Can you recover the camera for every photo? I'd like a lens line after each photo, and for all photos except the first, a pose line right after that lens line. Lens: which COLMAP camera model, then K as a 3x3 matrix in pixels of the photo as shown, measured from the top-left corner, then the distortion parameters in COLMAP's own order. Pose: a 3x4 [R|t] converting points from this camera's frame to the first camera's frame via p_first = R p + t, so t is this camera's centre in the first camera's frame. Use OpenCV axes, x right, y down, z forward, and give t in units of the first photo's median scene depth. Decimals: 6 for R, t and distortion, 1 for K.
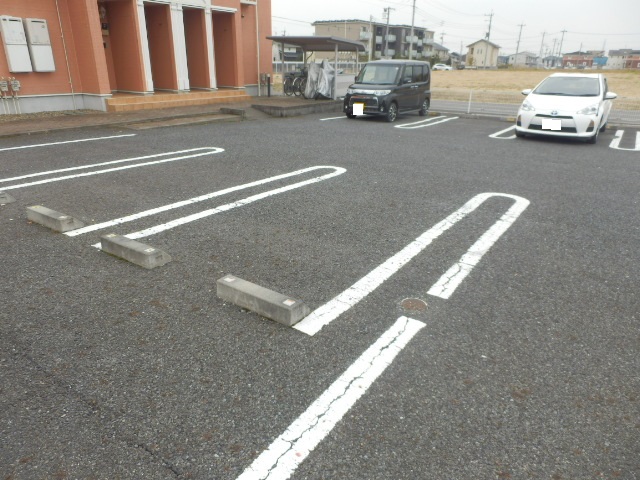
lens RADIAL K [[446.7, 0, 320.0], [0, 446.7, 240.0], [0, 0, 1]] dist [-0.000911, -0.002803]
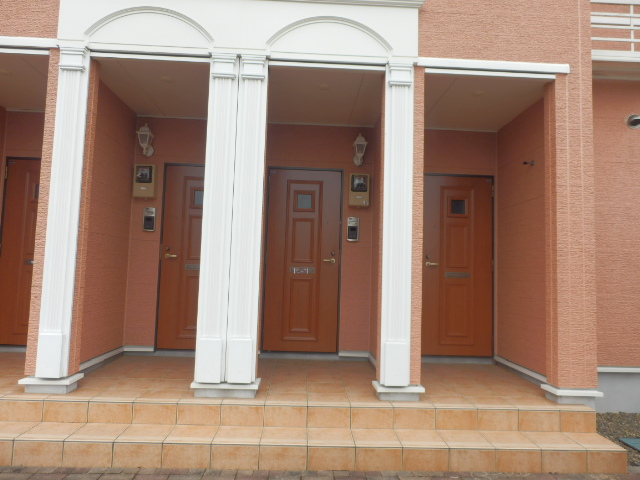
lens RADIAL K [[446.7, 0, 320.0], [0, 446.7, 240.0], [0, 0, 1]] dist [-0.000911, -0.002803]
pose [[0.594997, -0.056074, -0.801769, -0.094125], [-0.317947, 0.899768, -0.298878, -0.371434], [0.738166, 0.432752, 0.517530, 0.943671]]
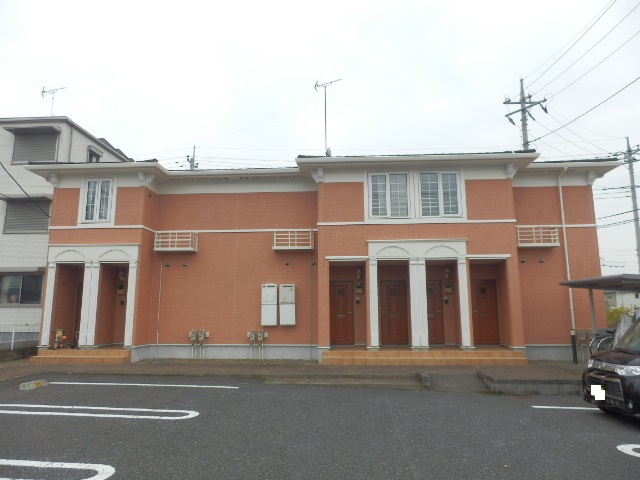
lens RADIAL K [[446.7, 0, 320.0], [0, 446.7, 240.0], [0, 0, 1]] dist [-0.000911, -0.002803]
pose [[0.510667, -0.153465, -0.845971, 0.380861], [-0.309259, 0.885299, -0.347282, -0.169423], [0.802233, 0.438970, 0.404633, 0.431108]]
